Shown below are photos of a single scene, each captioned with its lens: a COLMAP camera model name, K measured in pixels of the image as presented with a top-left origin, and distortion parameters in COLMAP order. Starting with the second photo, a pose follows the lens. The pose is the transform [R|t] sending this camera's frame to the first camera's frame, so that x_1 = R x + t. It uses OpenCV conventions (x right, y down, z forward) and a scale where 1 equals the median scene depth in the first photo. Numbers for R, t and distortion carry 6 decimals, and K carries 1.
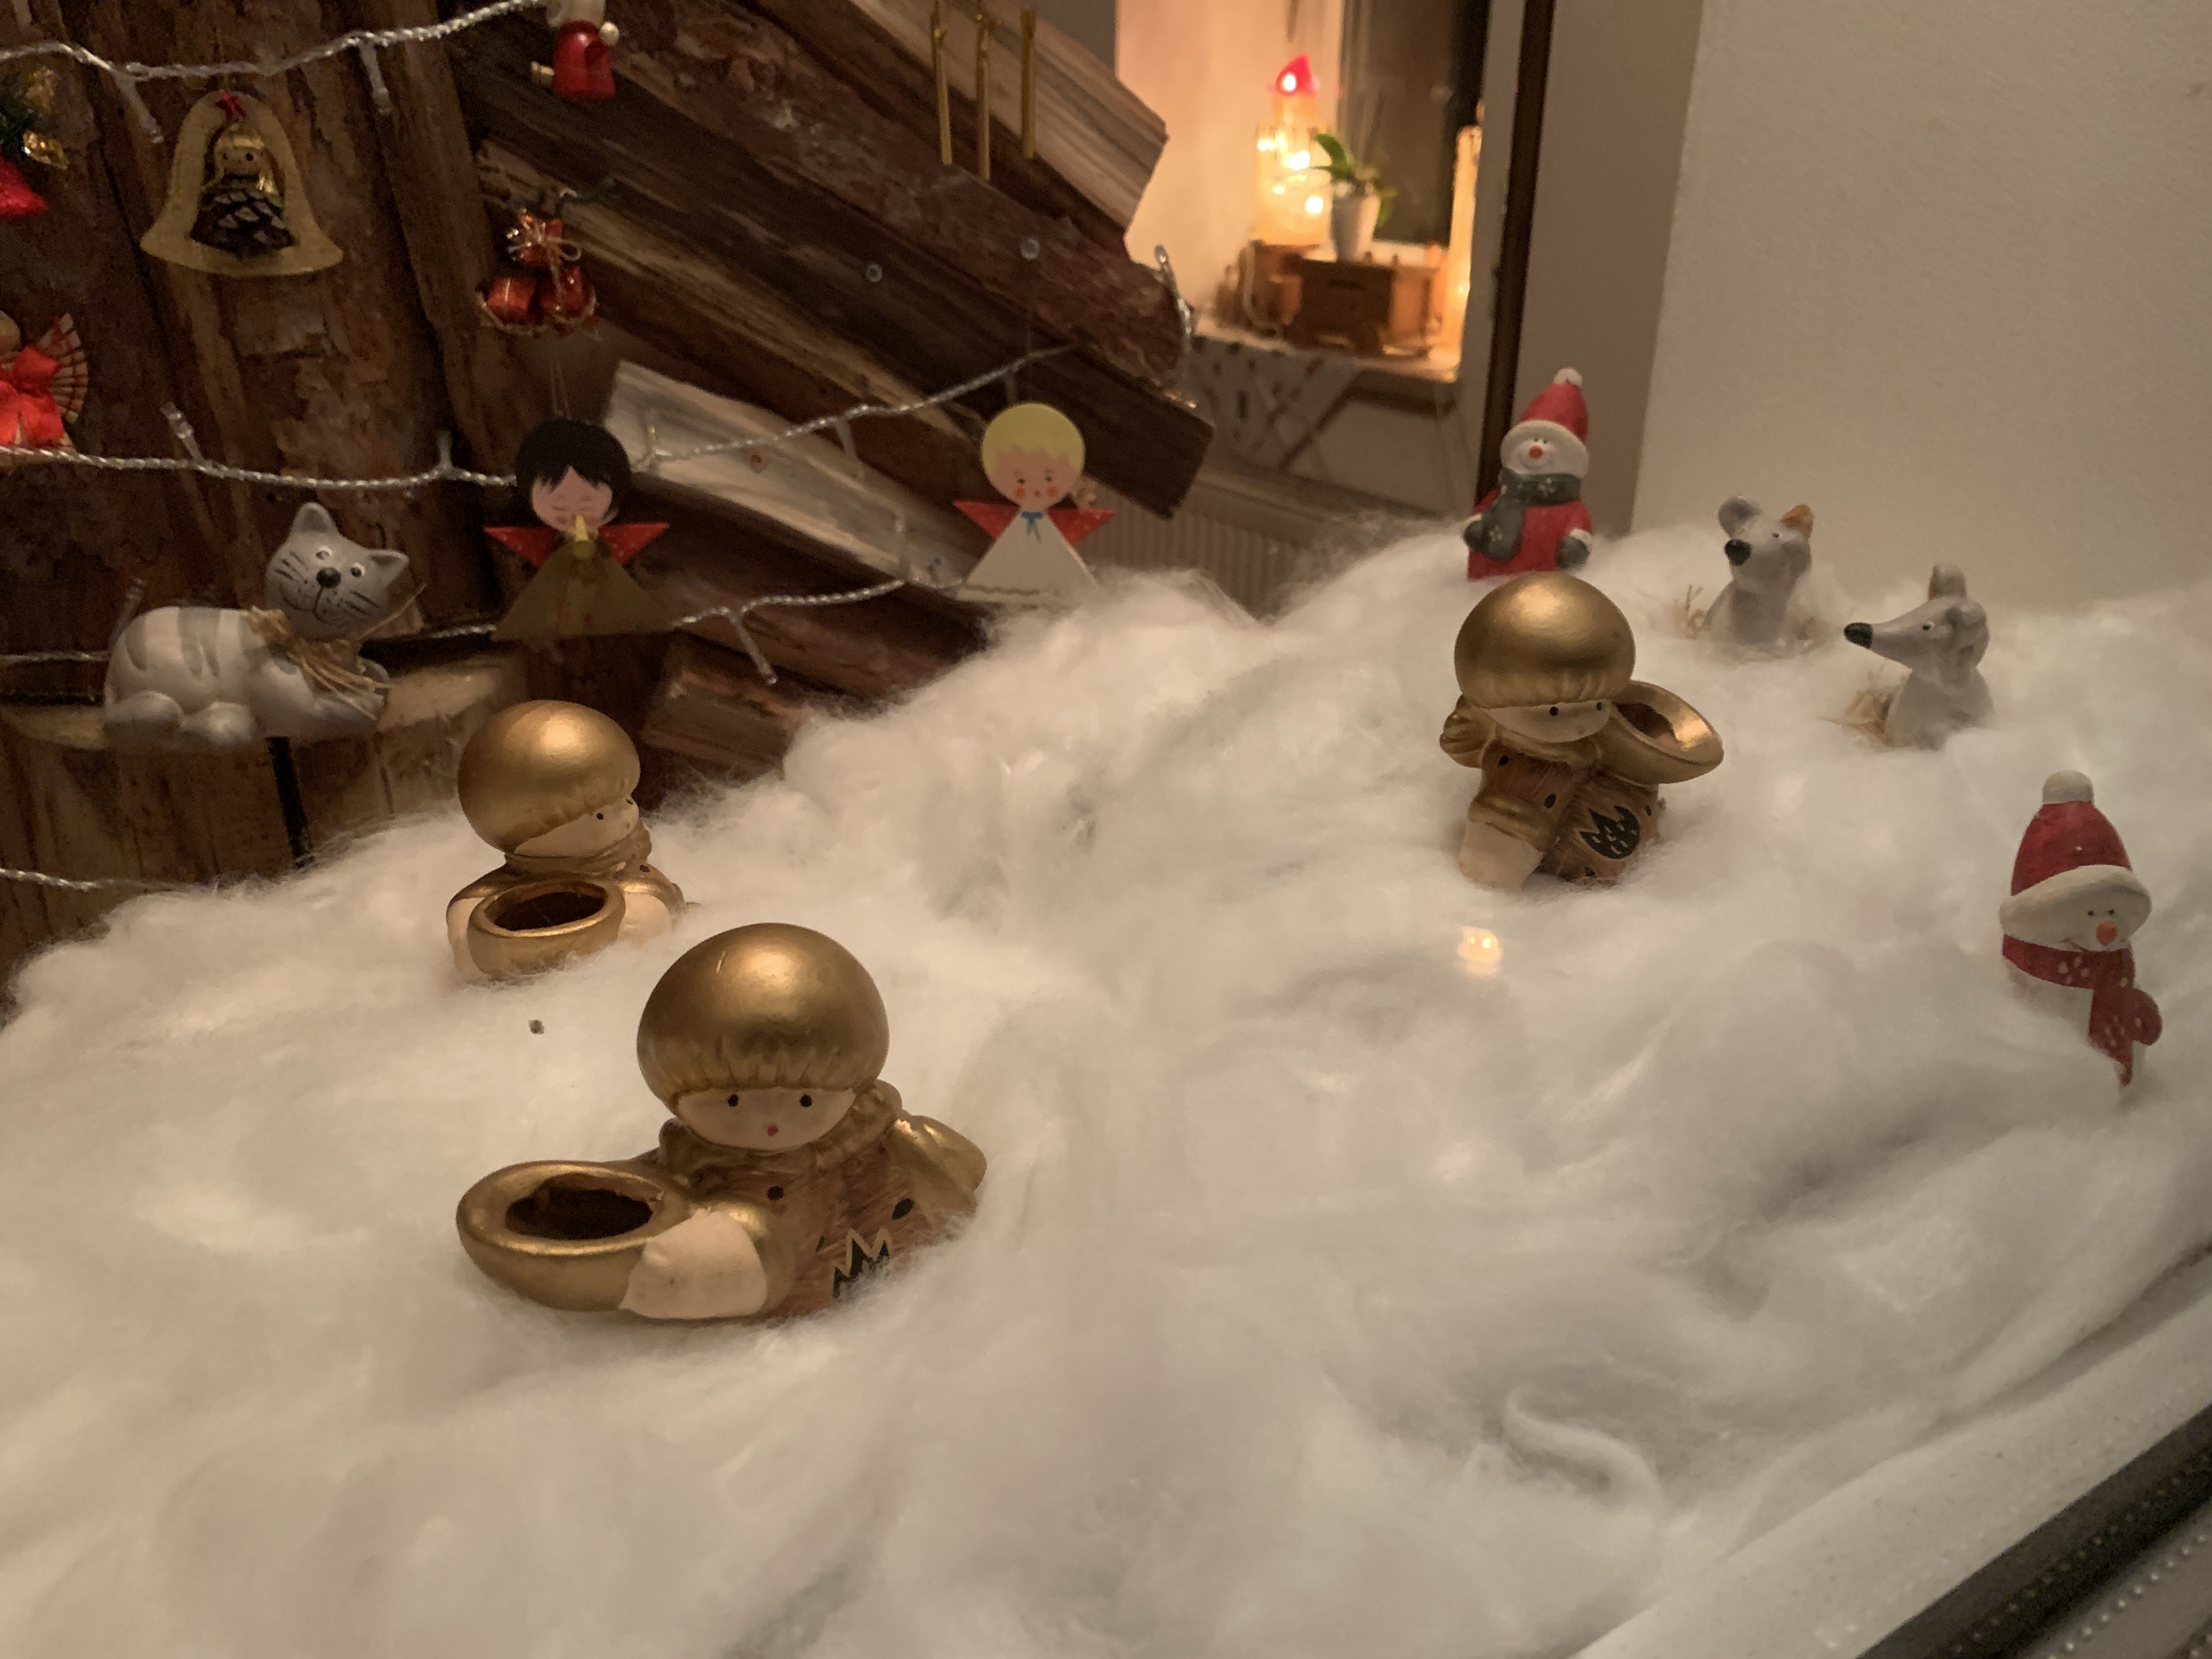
lens RADIAL K [[1689.7, 0, 1081.3], [0, 1689.7, 773.5], [0, 0, 1]] dist [-0.008472, -0.005205]
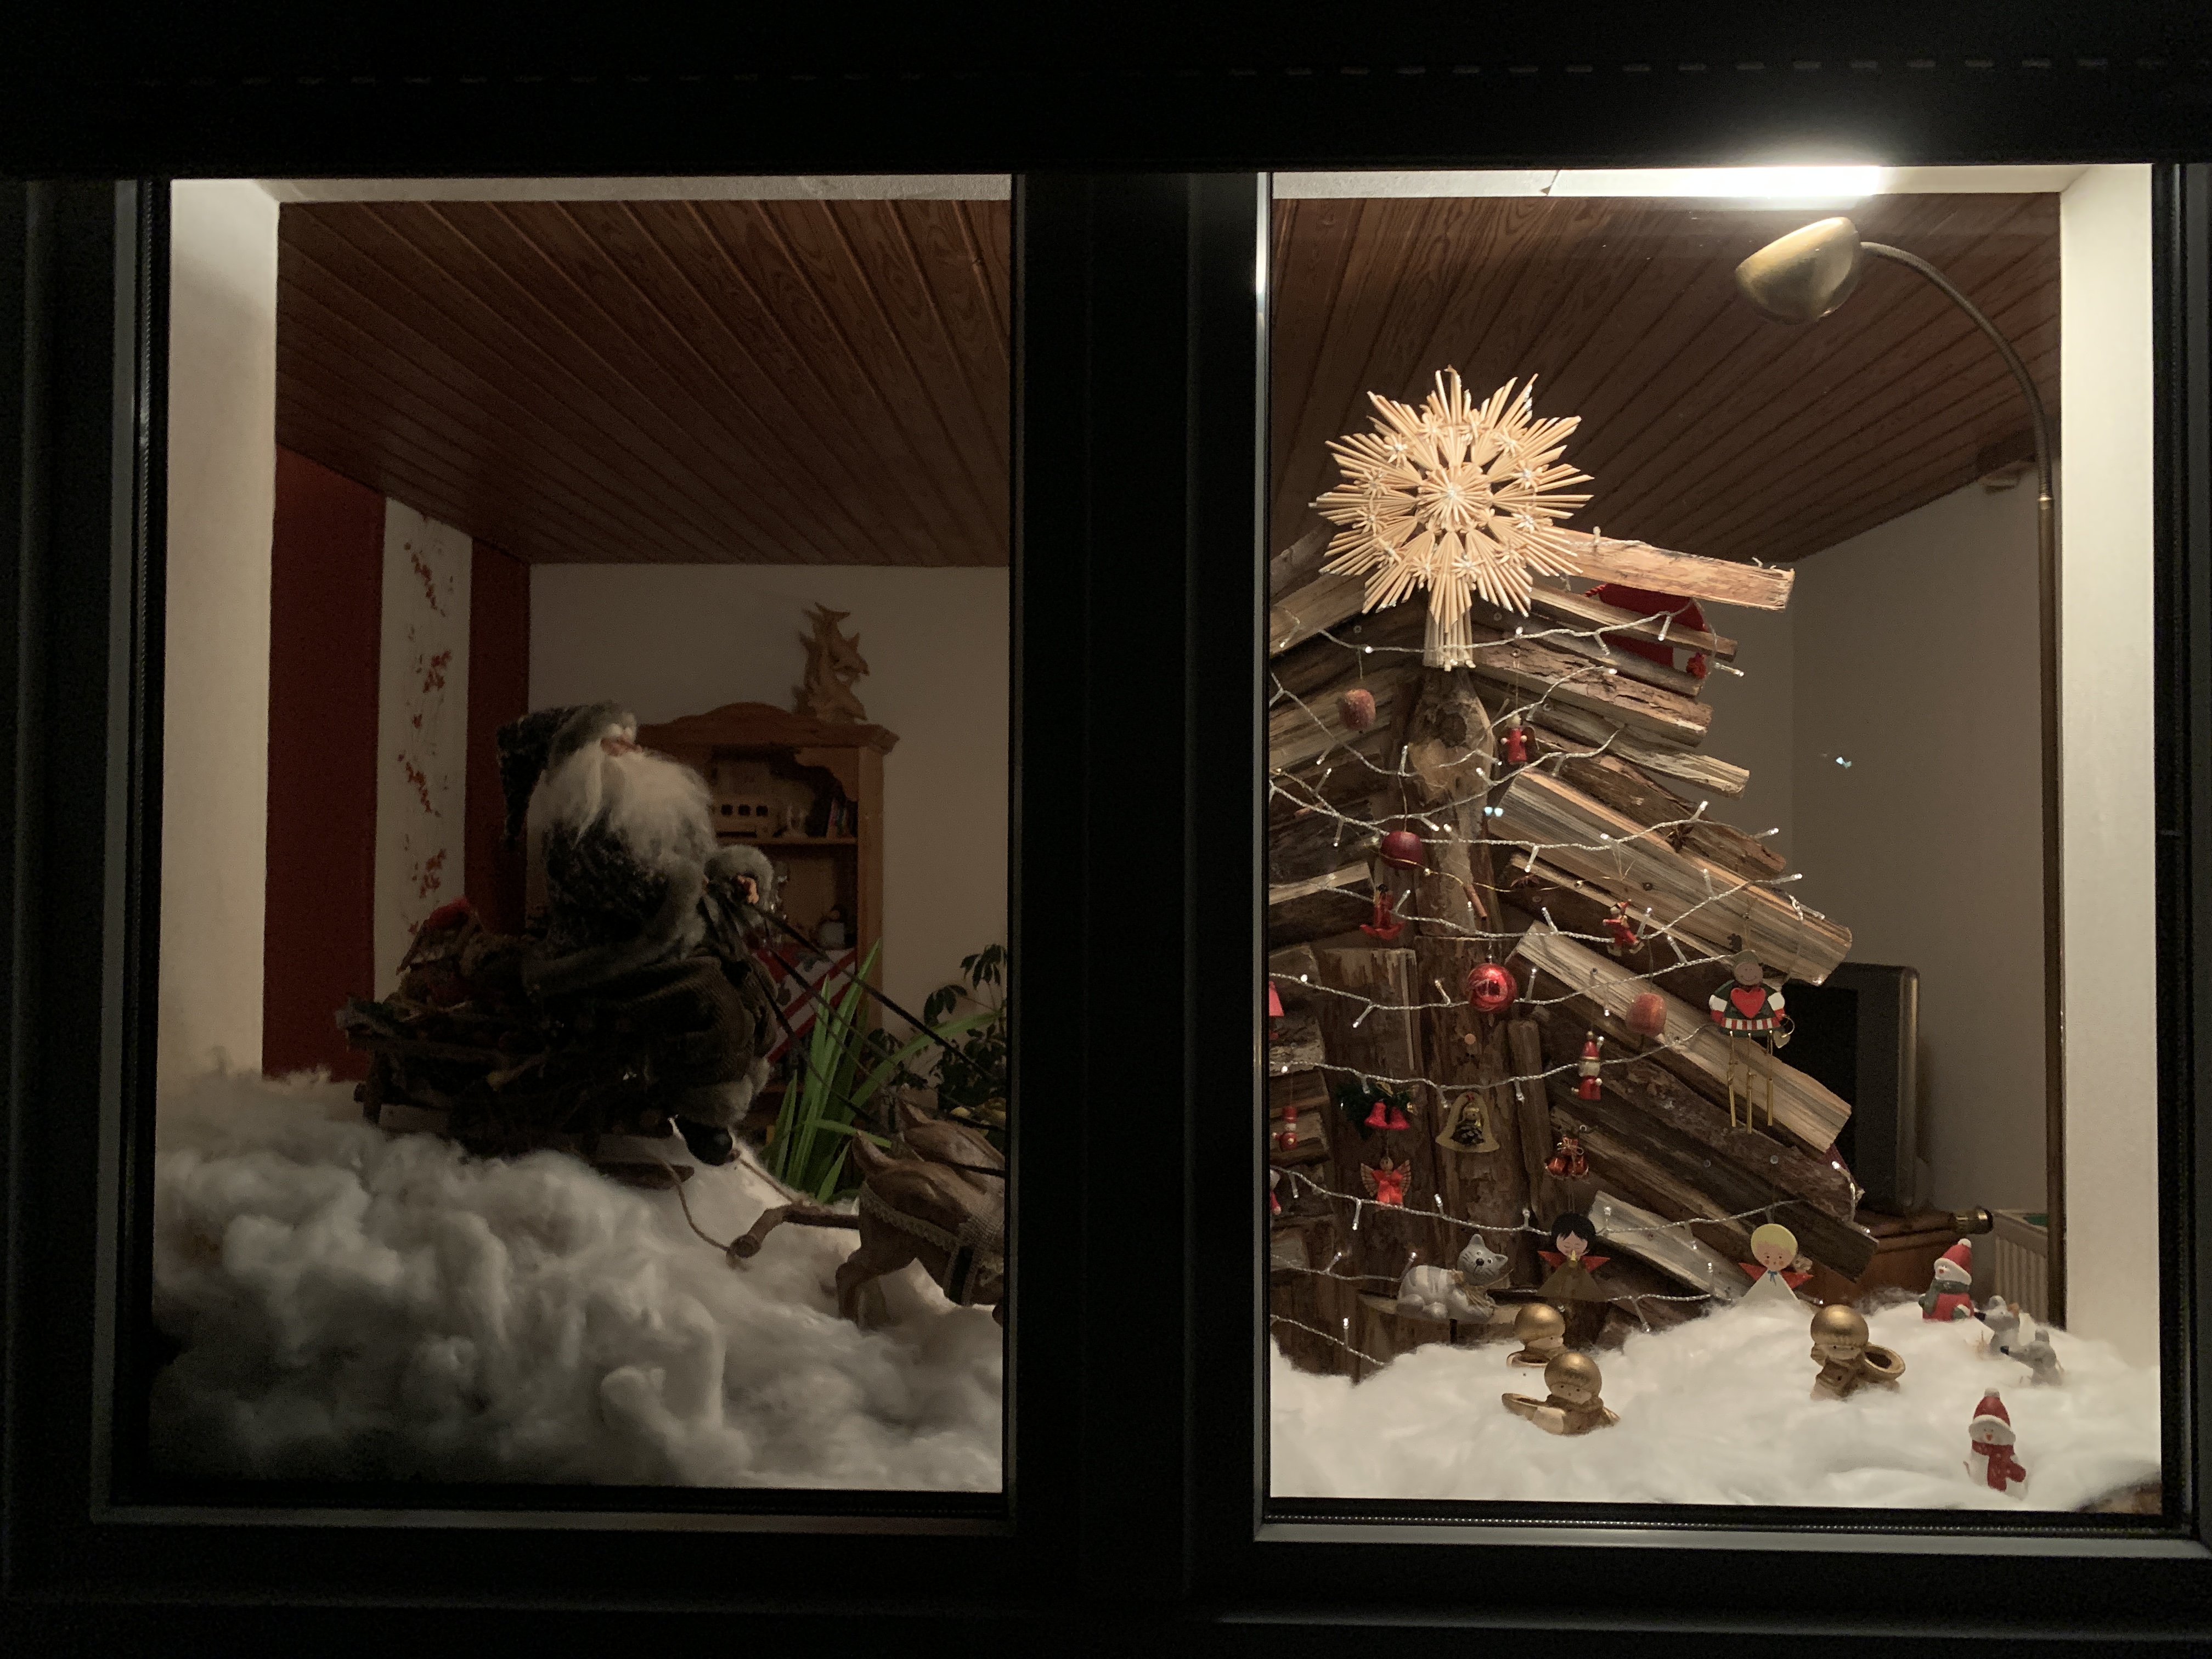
lens RADIAL K [[1689.7, 0, 1117.7], [0, 1689.7, 831.3], [0, 0, 1]] dist [-0.008472, -0.005205]
pose [[0.819810, -0.020483, -0.572269, 0.639910], [-0.197848, 0.927686, -0.316632, 0.214143], [0.537371, 0.372800, 0.756474, -1.612917]]
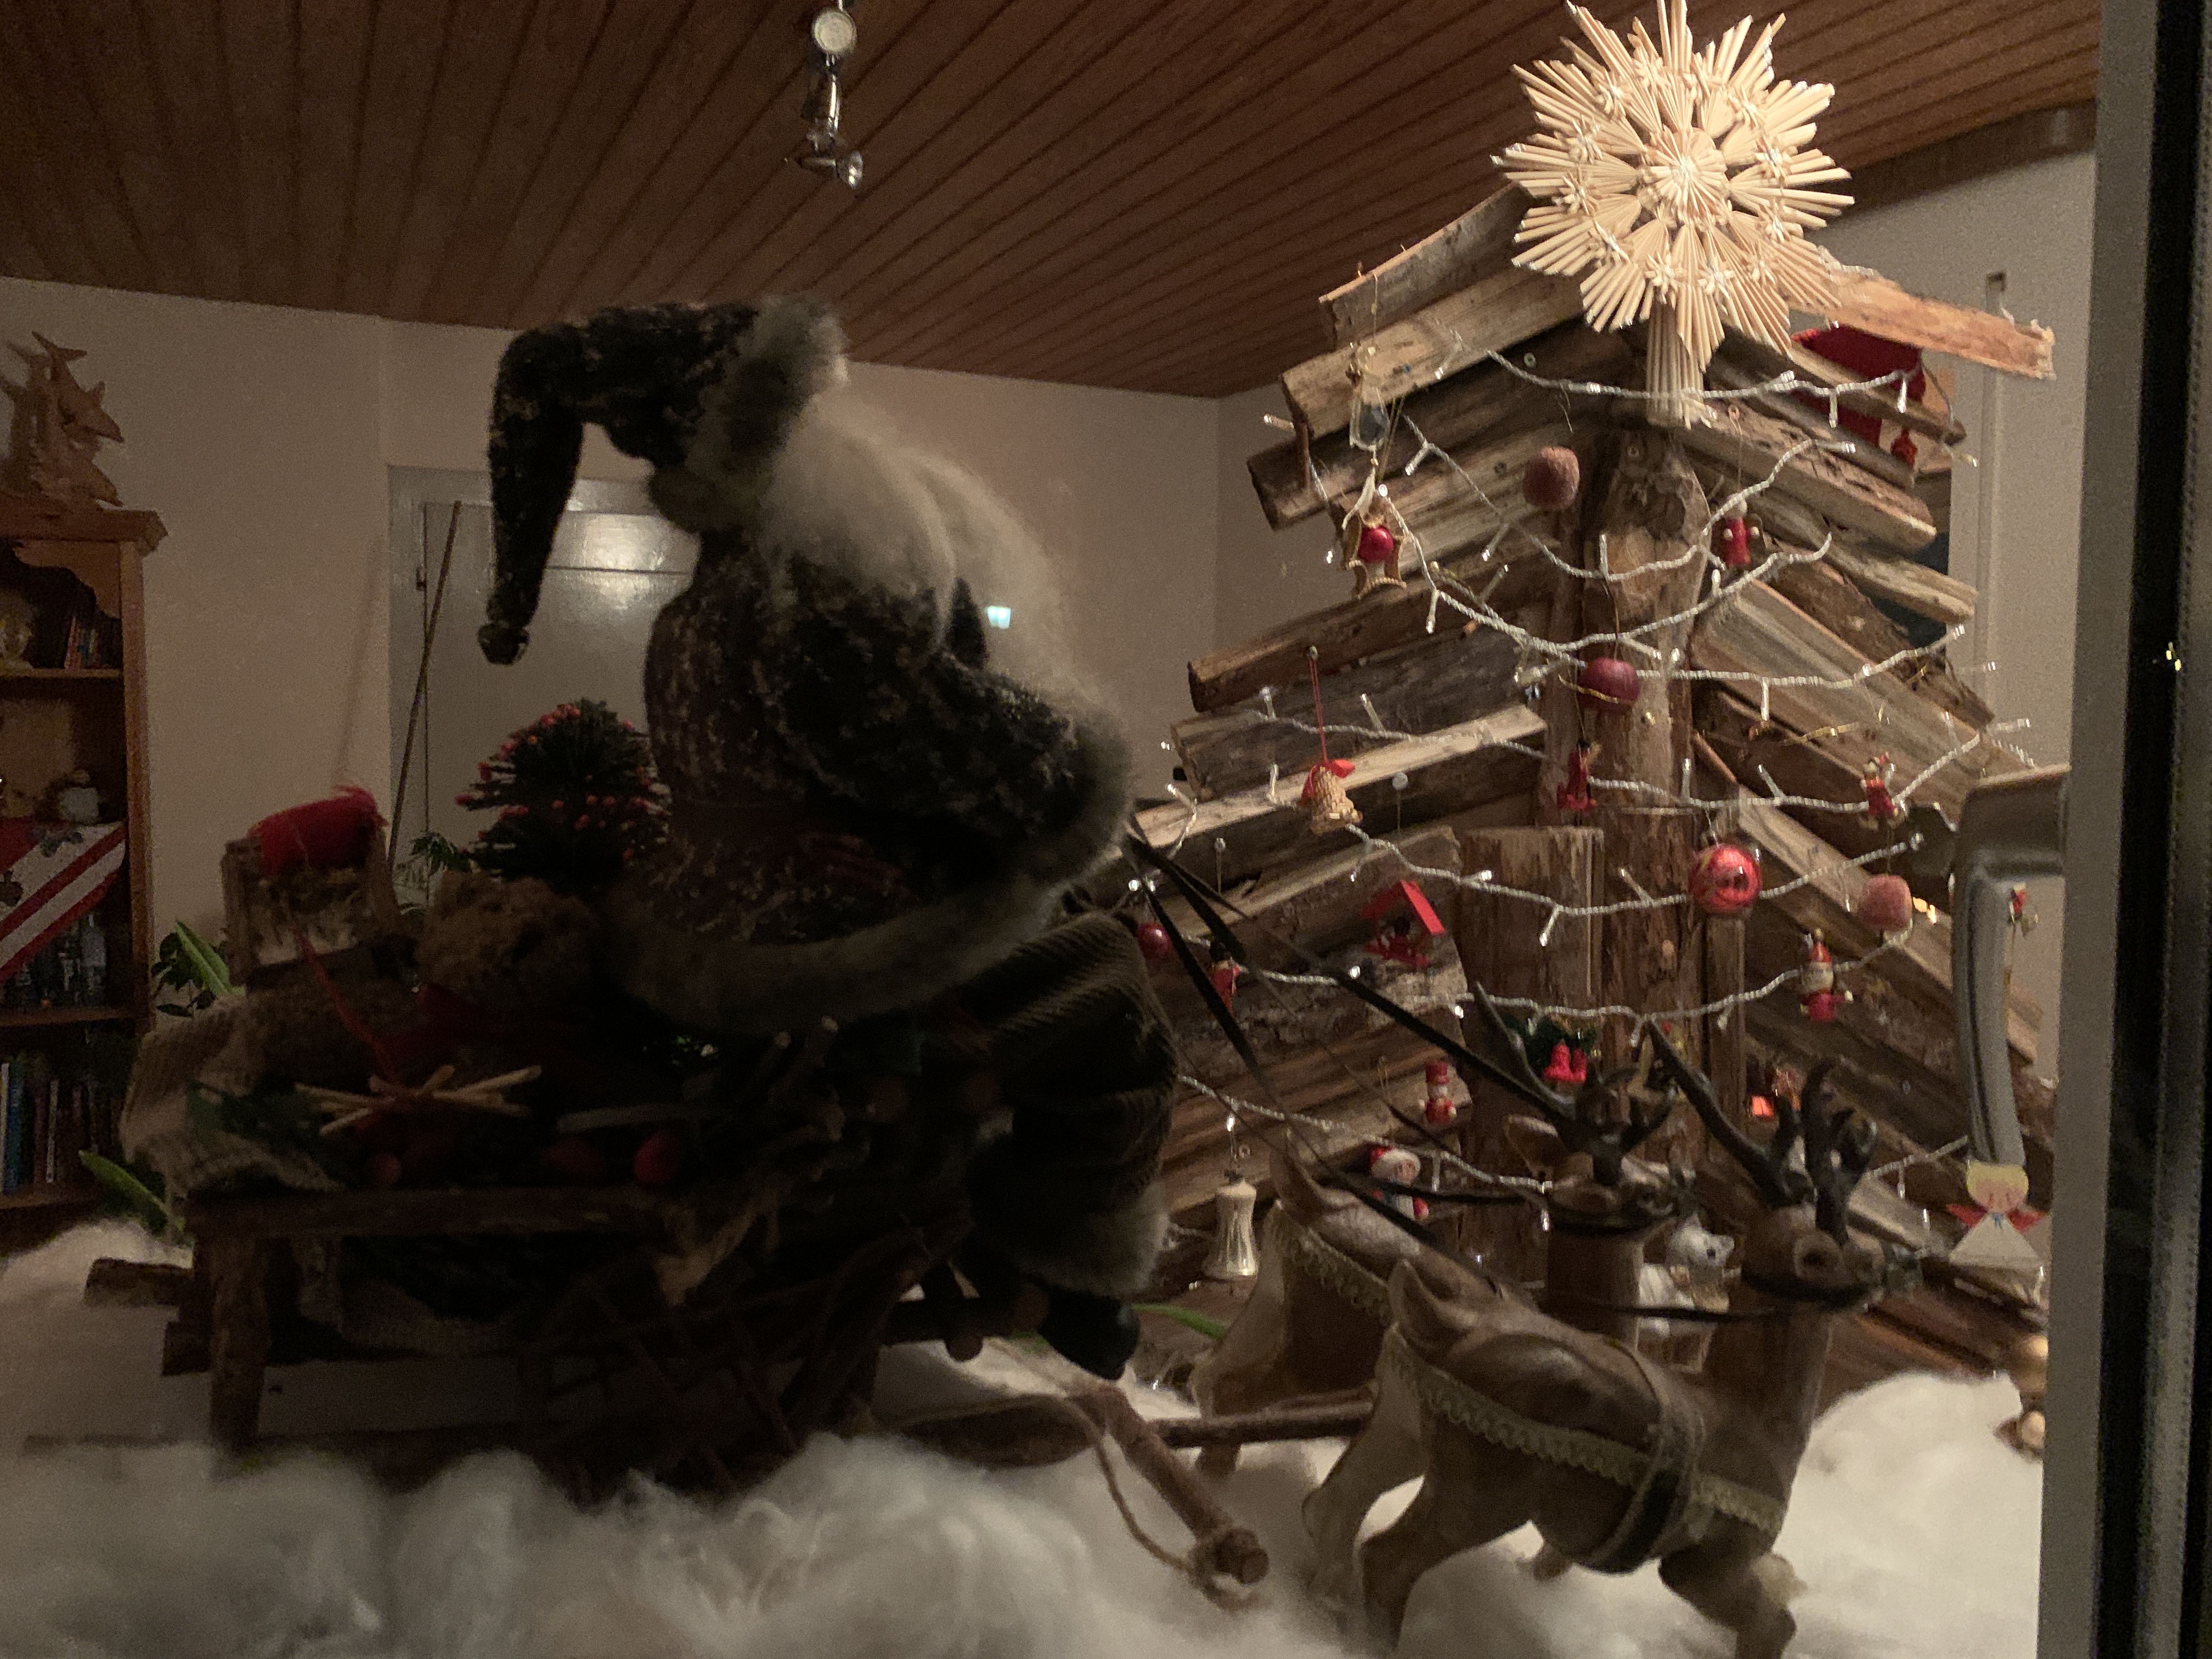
lens RADIAL K [[1689.7, 0, 1104.2], [0, 1689.7, 826.0], [0, 0, 1]] dist [-0.008472, -0.005205]
pose [[0.992100, 0.002225, -0.125431, -0.872669], [-0.039137, 0.955431, -0.292608, 0.015849], [0.119190, 0.295205, 0.947970, -1.112316]]
